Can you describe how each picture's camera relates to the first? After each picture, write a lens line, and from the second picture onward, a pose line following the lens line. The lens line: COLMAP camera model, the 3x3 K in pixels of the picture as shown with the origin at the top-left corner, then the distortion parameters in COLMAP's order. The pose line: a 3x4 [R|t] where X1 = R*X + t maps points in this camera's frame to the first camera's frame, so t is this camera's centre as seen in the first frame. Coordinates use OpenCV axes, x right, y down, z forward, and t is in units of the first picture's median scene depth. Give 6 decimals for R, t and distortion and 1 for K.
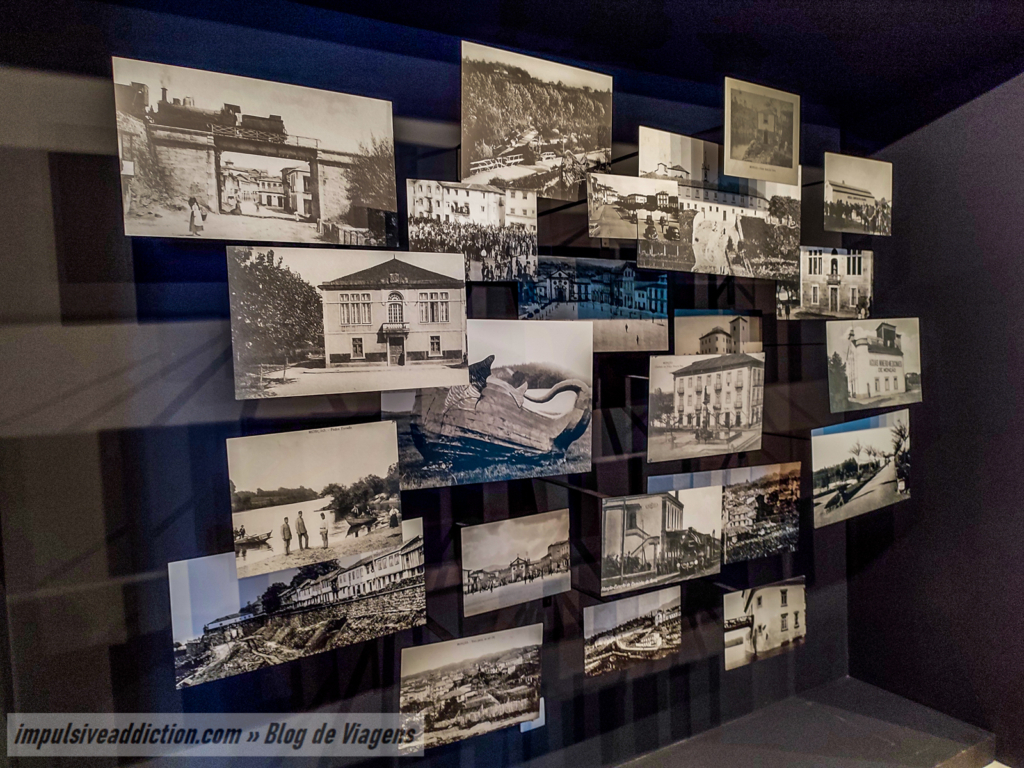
lens RADIAL K [[729.2, 0, 511.1], [0, 729.2, 385.2], [0, 0, 1]] dist [0.002796, -0.001209]
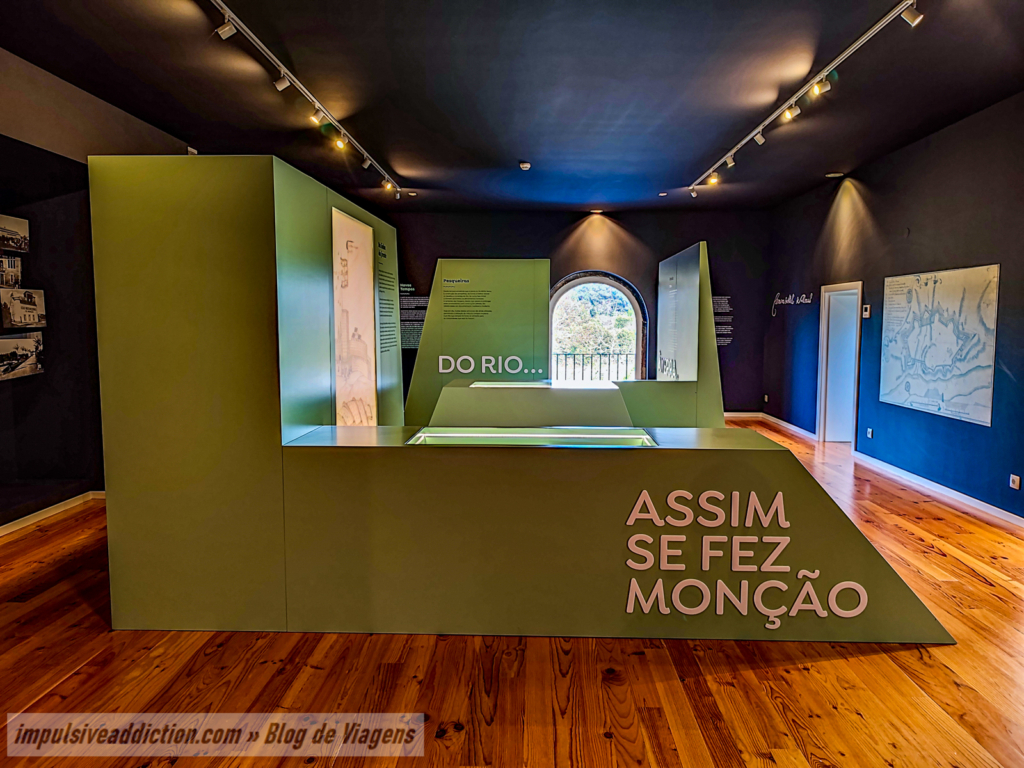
lens RADIAL K [[729.2, 0, 510.8], [0, 729.2, 384.9], [0, 0, 1]] dist [0.002796, -0.001209]
pose [[0.507566, -0.036700, 0.860831, -0.685949], [0.023566, 0.999310, 0.028709, 0.174606], [-0.861291, 0.005715, 0.508081, -1.437023]]
